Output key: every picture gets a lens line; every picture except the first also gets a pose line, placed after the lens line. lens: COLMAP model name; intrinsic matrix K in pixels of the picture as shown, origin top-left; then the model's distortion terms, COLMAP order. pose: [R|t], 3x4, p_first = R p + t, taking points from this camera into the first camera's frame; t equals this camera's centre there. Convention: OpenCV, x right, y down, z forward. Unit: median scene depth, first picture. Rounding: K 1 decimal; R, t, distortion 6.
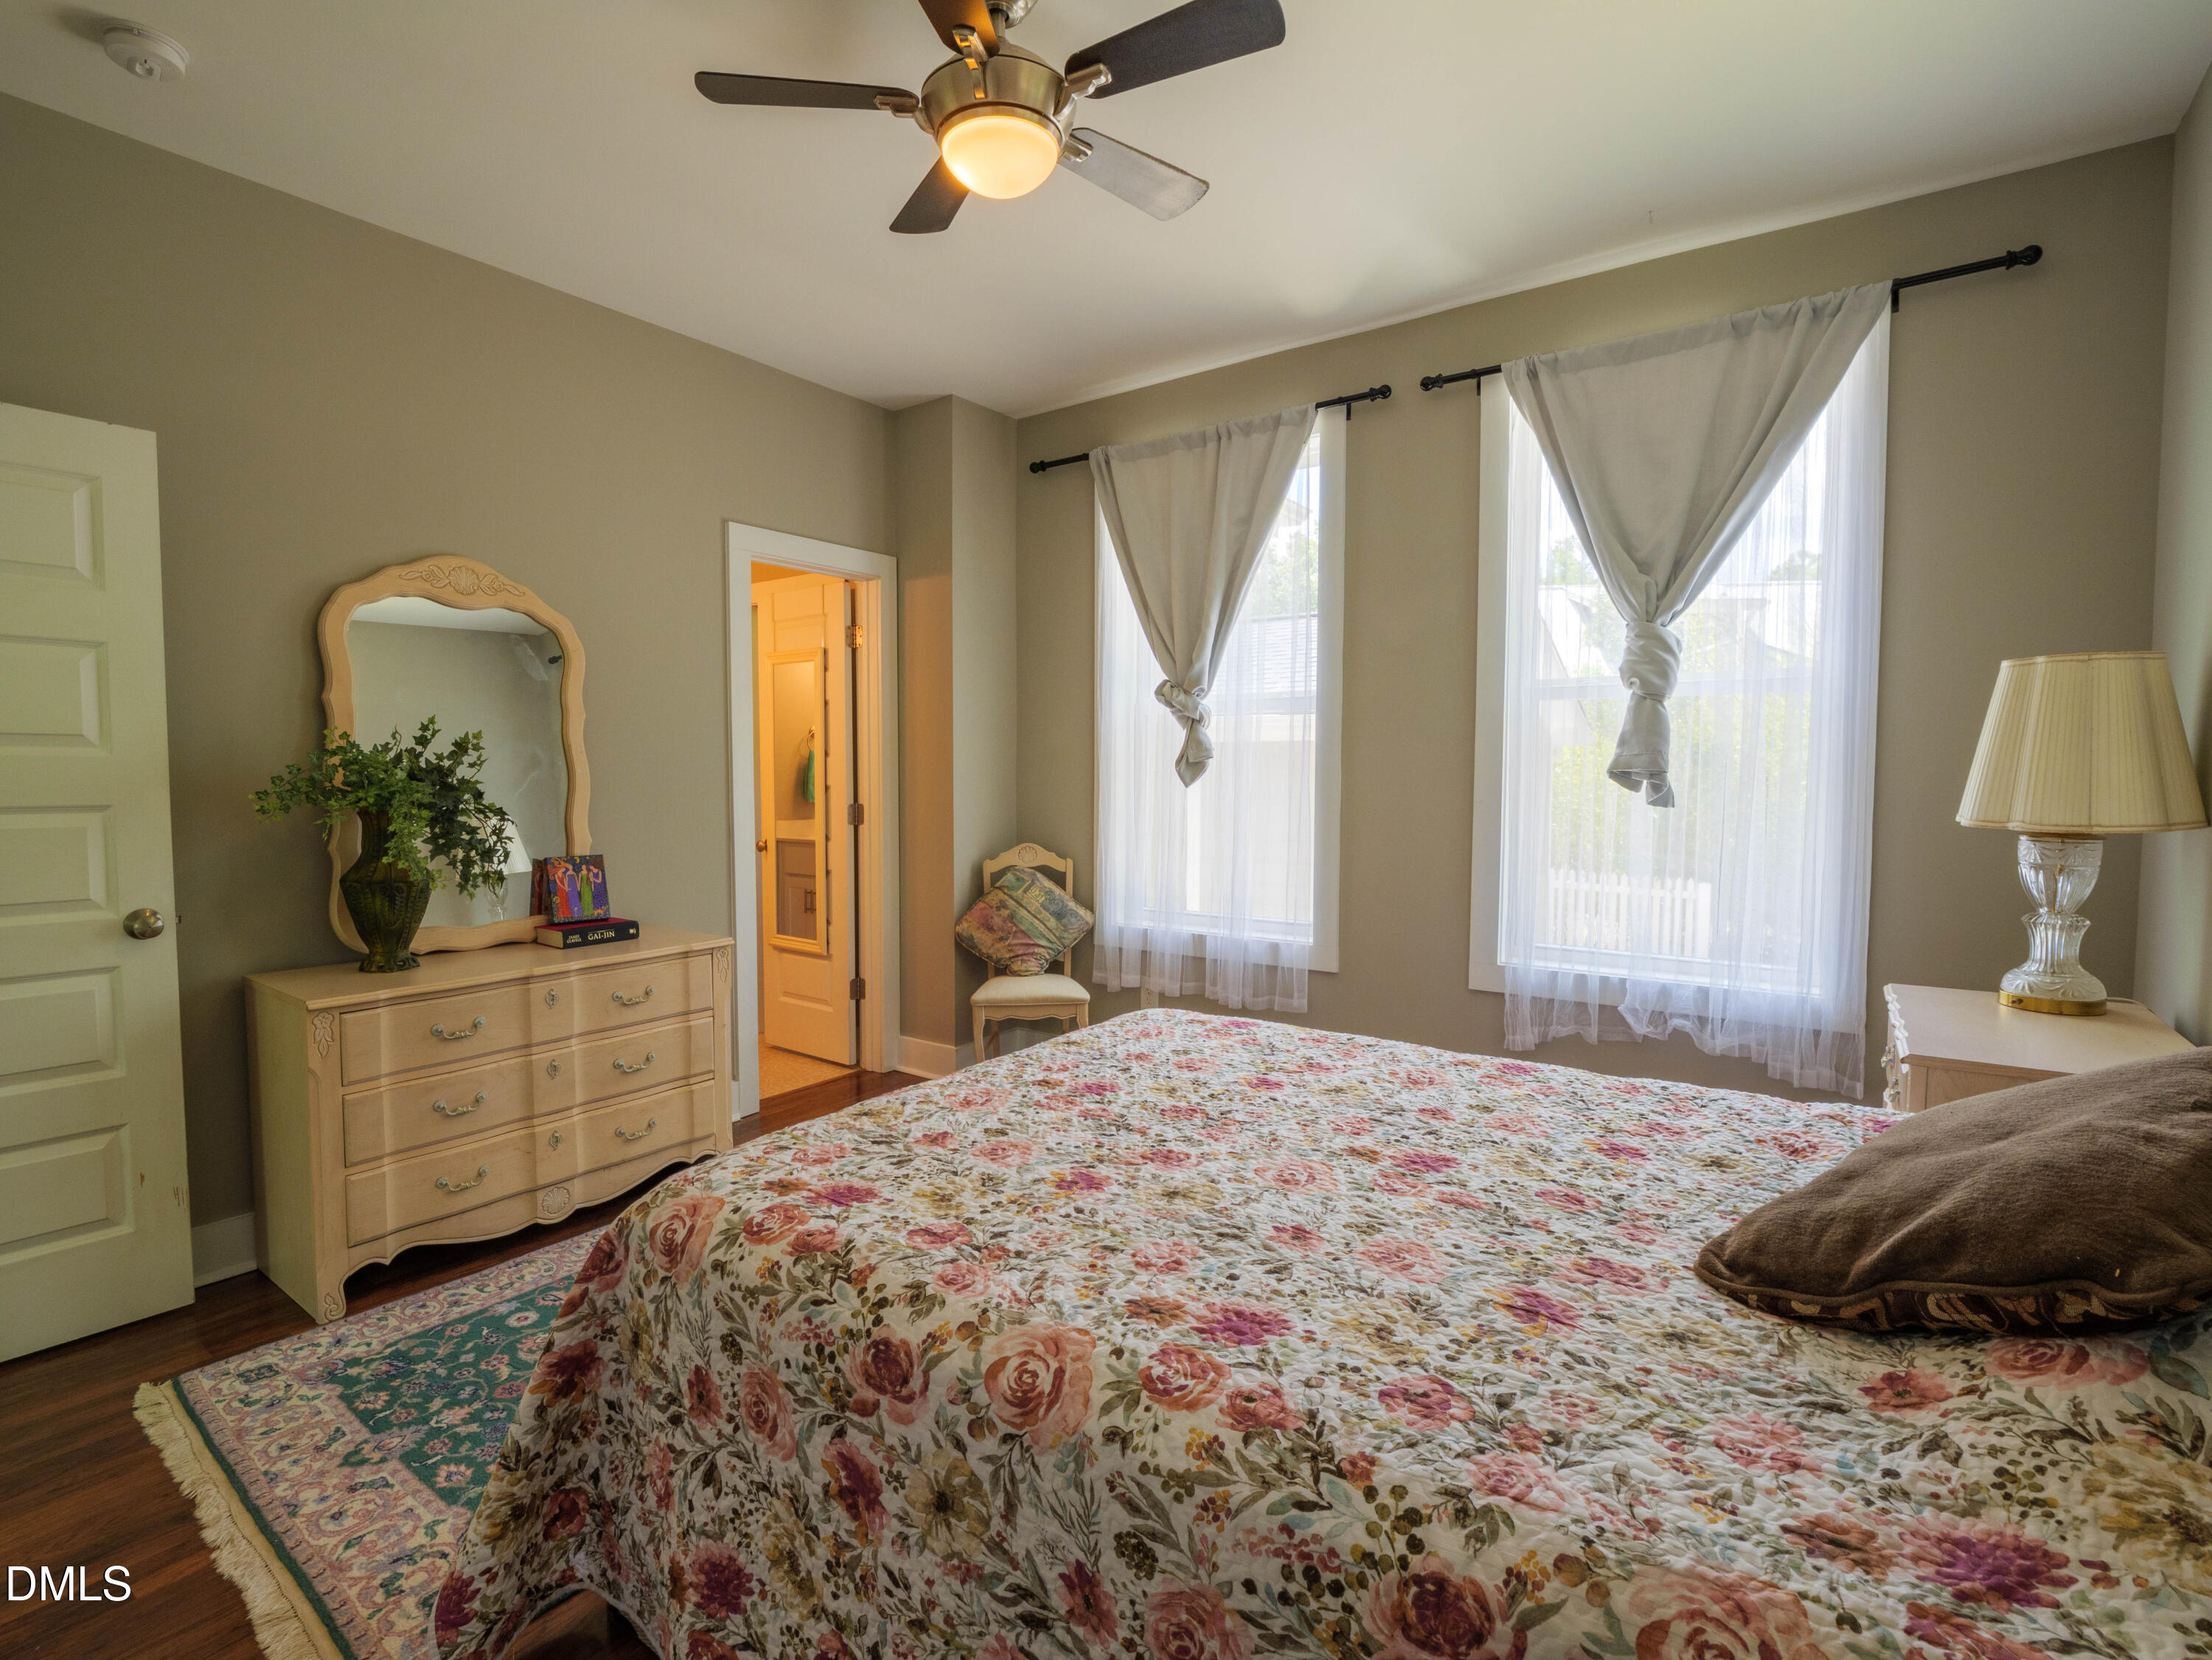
lens RADIAL K [[1065.0, 0, 1096.0], [0, 1065.0, 829.2], [0, 0, 1]] dist [-0.010342, -0.000333]
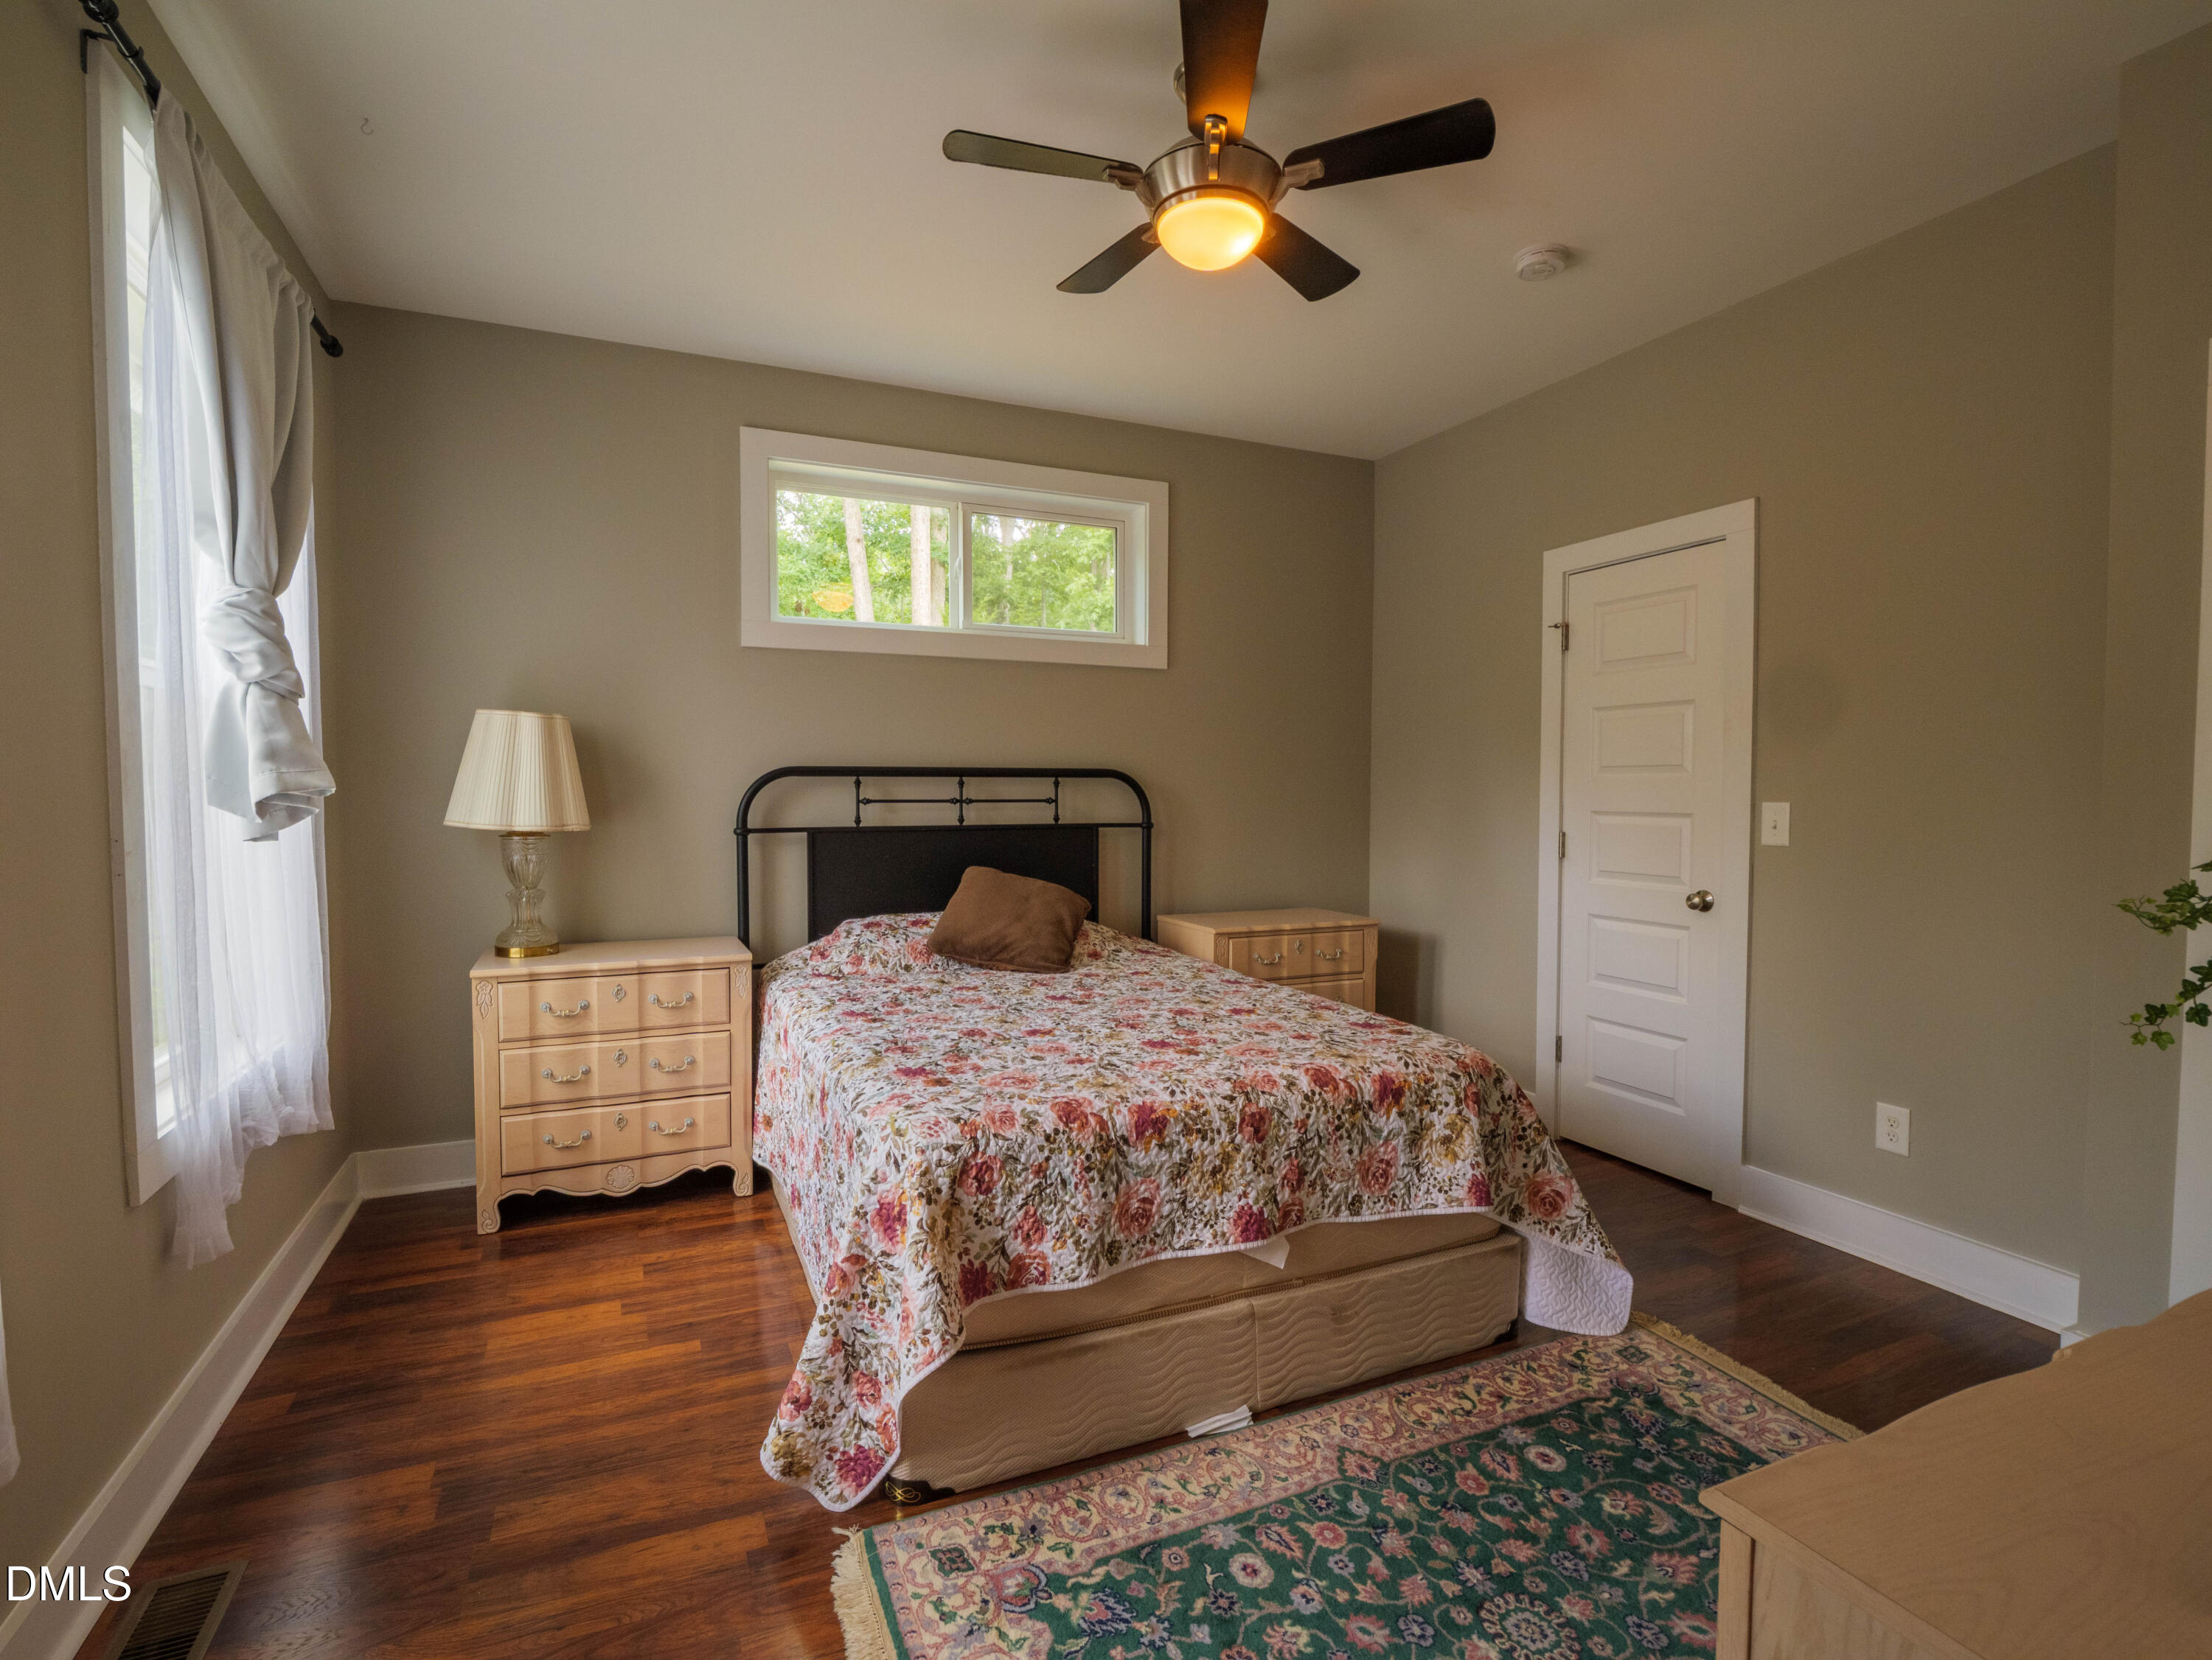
lens RADIAL K [[1025.5, 0, 1107.1], [0, 1025.5, 823.6], [0, 0, 1]] dist [-0.005885, -0.000248]
pose [[-0.851707, -0.021910, 0.523560, -0.570583], [0.027263, 0.995920, 0.086028, -0.123715], [-0.523309, 0.087545, -0.847634, 2.010314]]
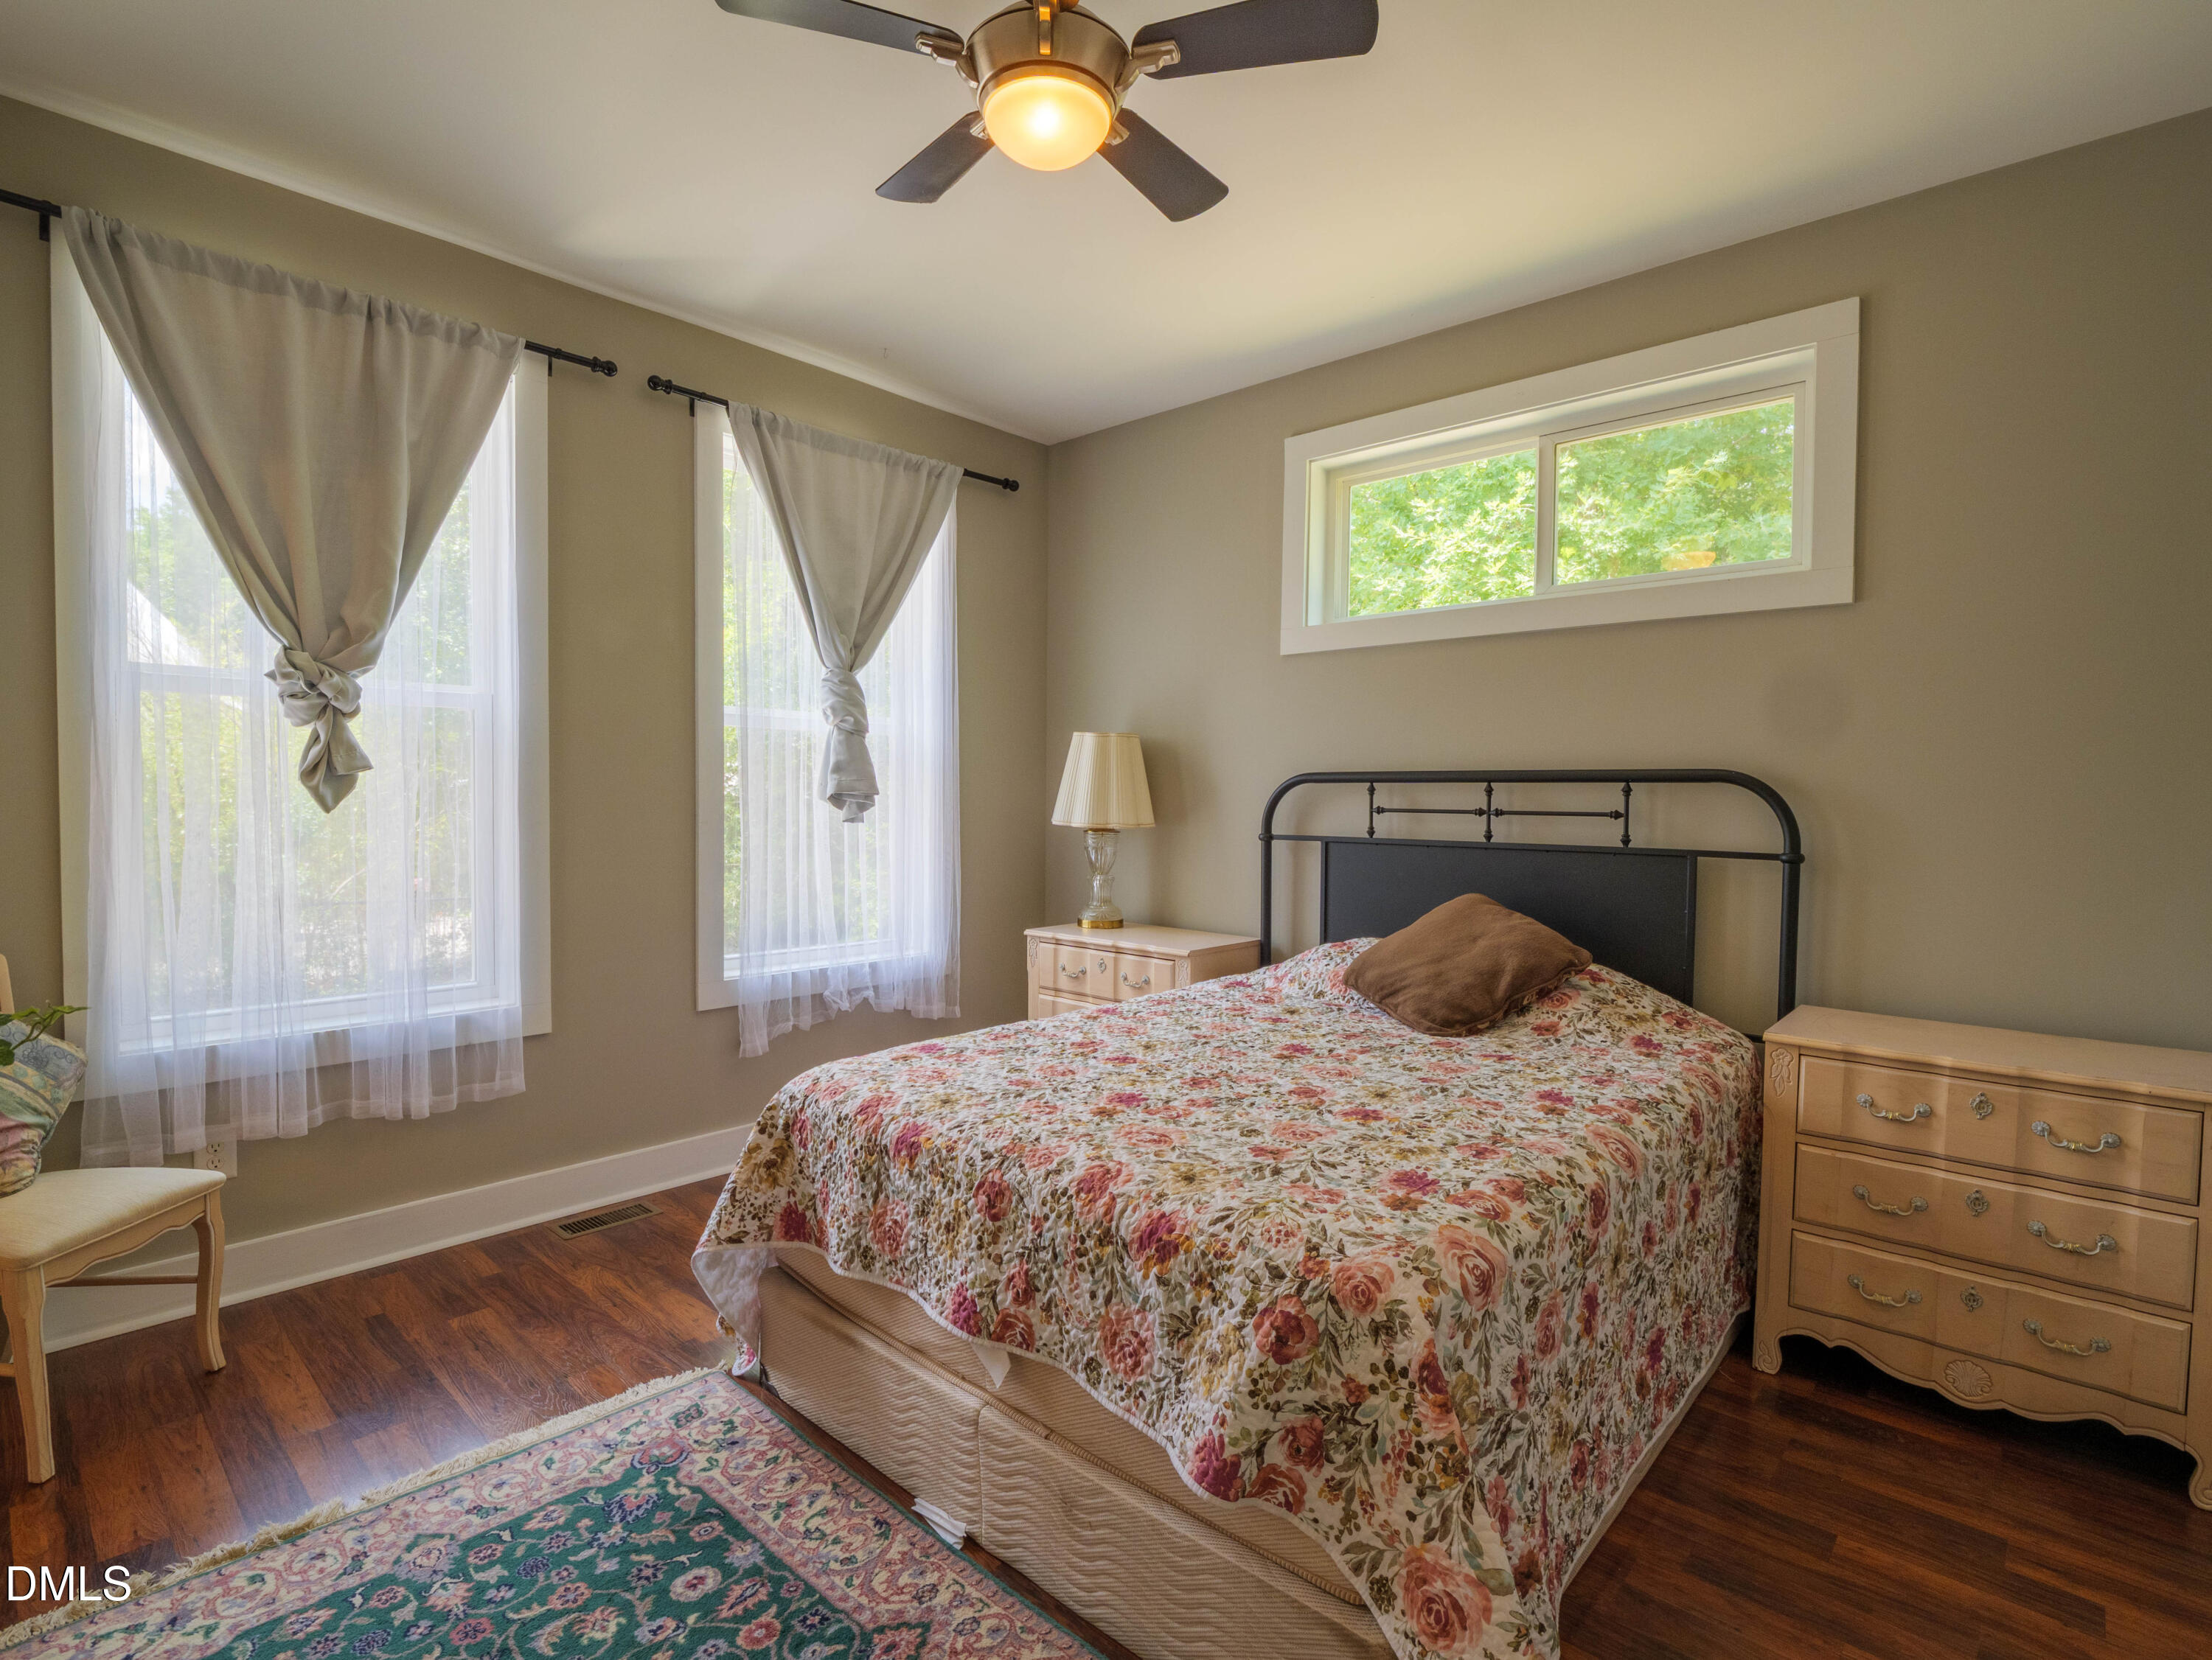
lens RADIAL K [[1065.0, 0, 1096.0], [0, 1065.0, 829.2], [0, 0, 1]] dist [-0.010342, -0.000333]
pose [[0.127808, -0.031329, 0.991304, -1.012330], [0.045598, 0.998630, 0.025682, -0.048579], [-0.990750, 0.041919, 0.129061, 0.868155]]
